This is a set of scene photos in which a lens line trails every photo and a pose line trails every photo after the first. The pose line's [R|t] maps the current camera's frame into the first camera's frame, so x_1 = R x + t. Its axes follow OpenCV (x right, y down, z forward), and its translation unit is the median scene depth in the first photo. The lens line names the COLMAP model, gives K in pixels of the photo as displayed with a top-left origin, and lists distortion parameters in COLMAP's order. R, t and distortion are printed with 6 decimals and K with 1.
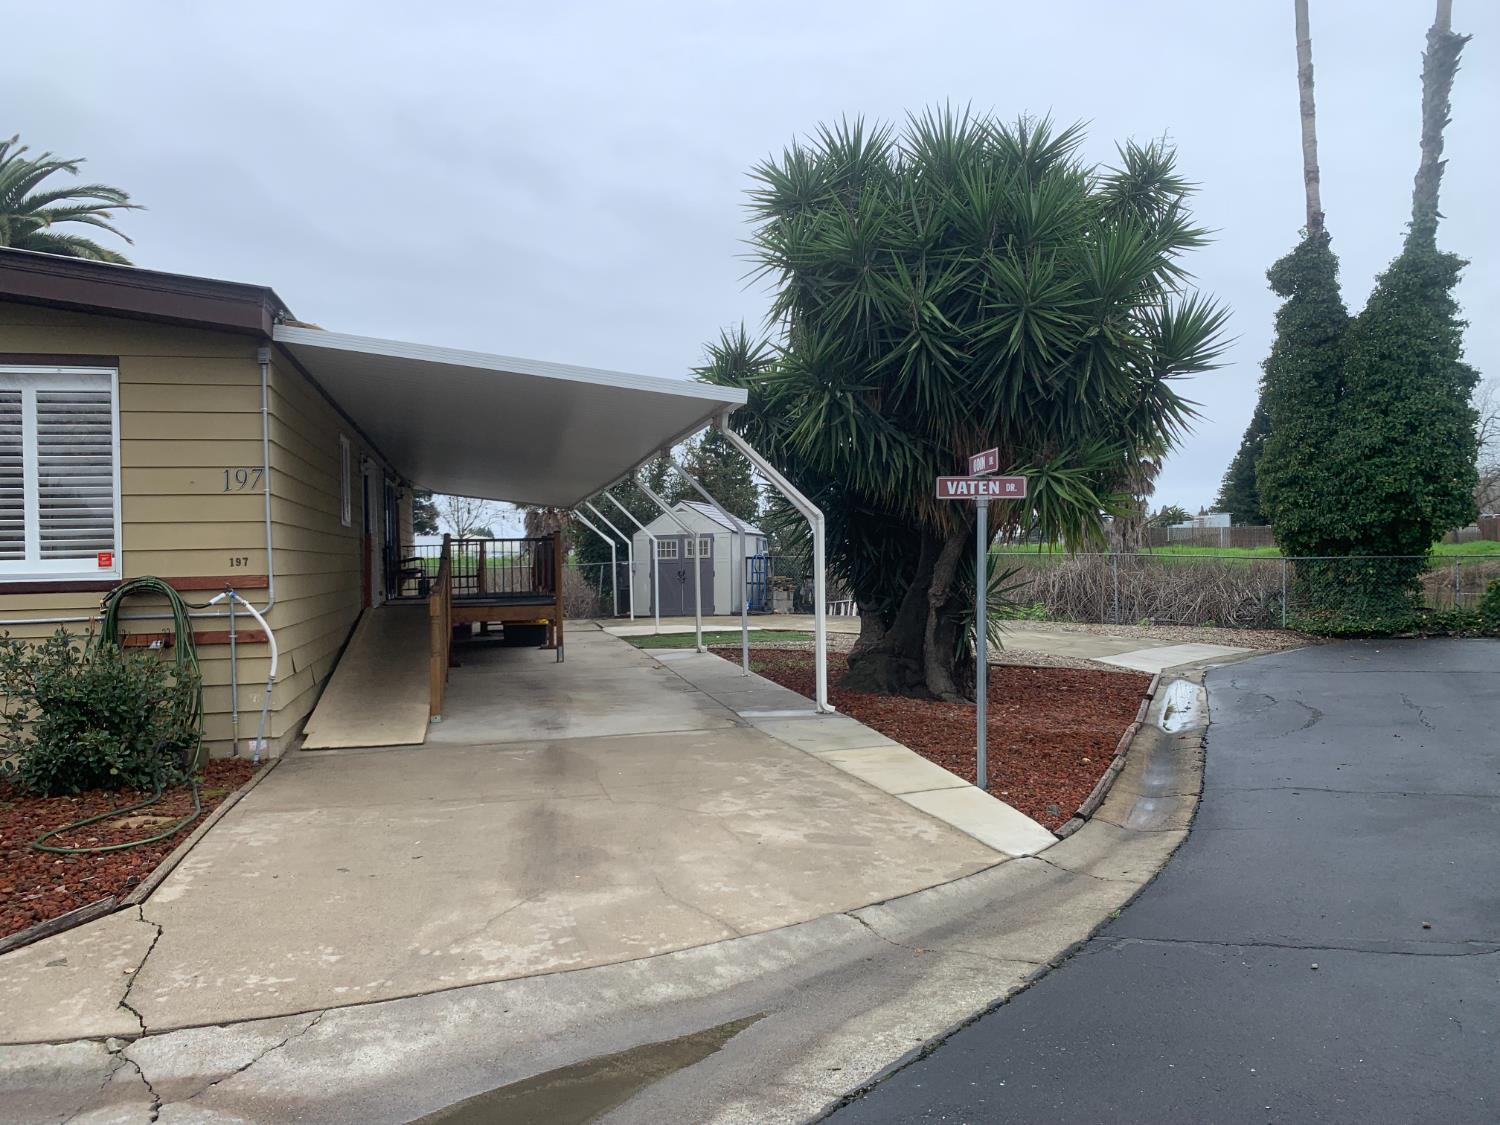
lens RADIAL K [[1149.1, 0, 742.3], [0, 1149.1, 569.2], [0, 0, 1]] dist [0.032694, -0.030289]
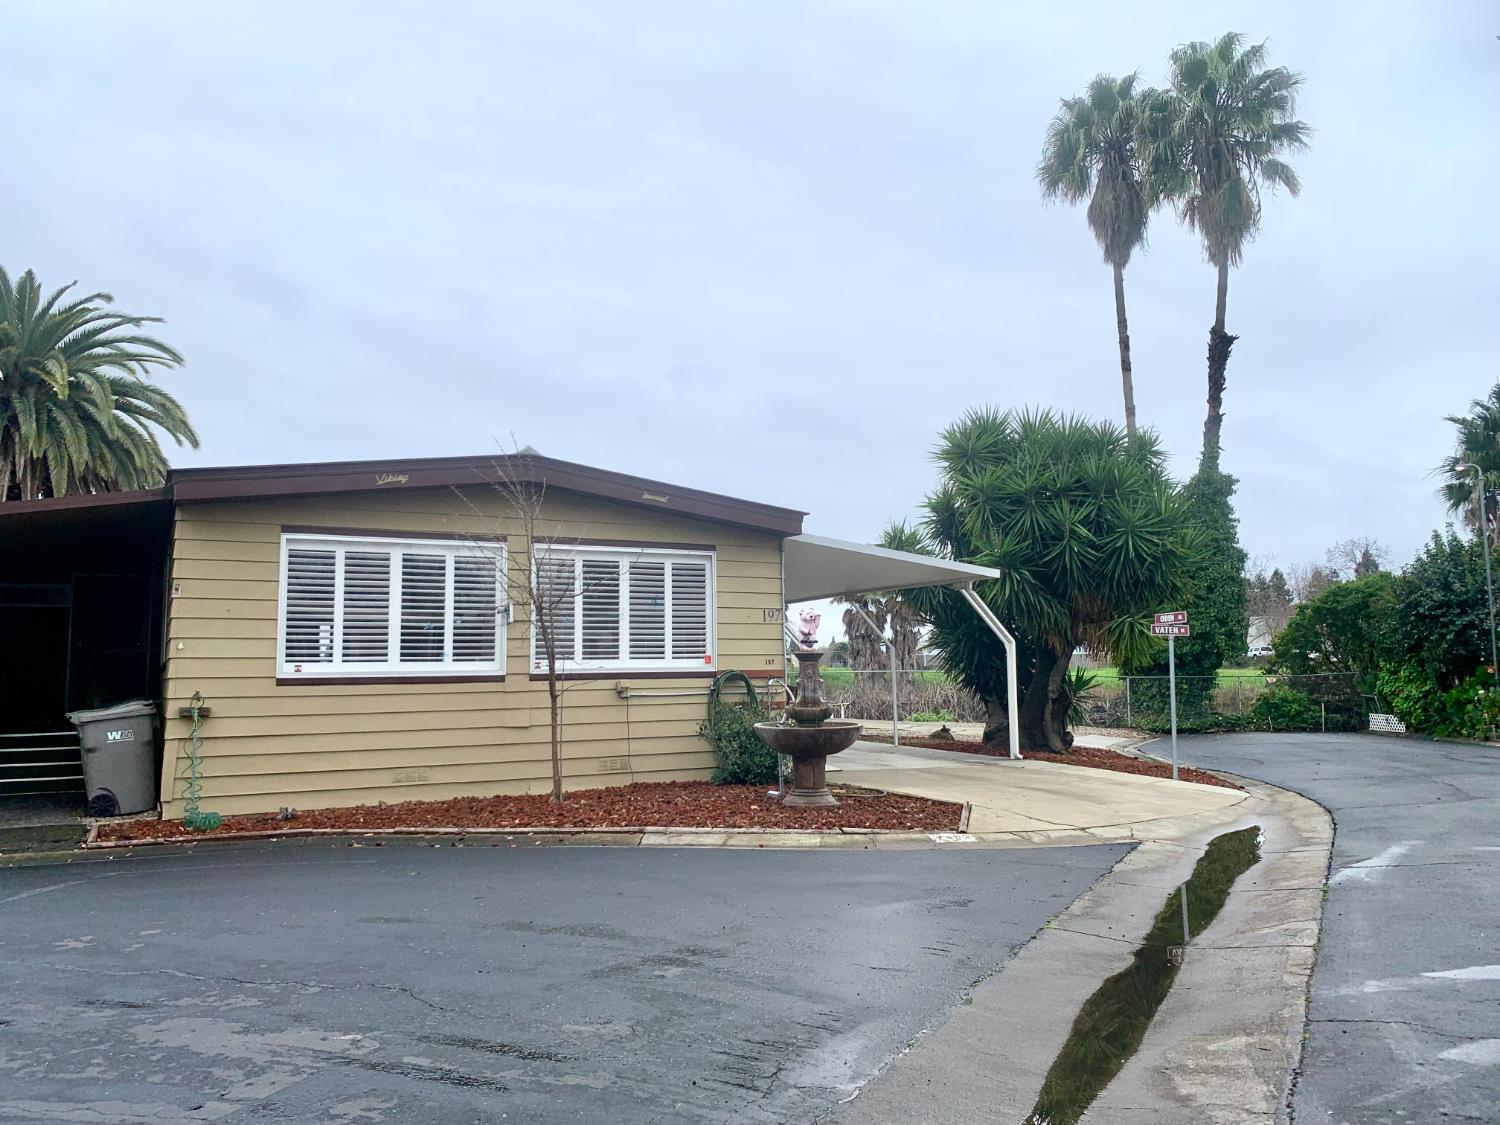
lens RADIAL K [[1149.1, 0, 742.3], [0, 1149.1, 569.2], [0, 0, 1]] dist [0.032694, -0.030289]
pose [[0.968825, 0.034593, 0.245320, -0.365818], [-0.008087, 0.994092, -0.108240, 0.017019], [-0.247615, 0.102881, 0.963381, -0.275612]]
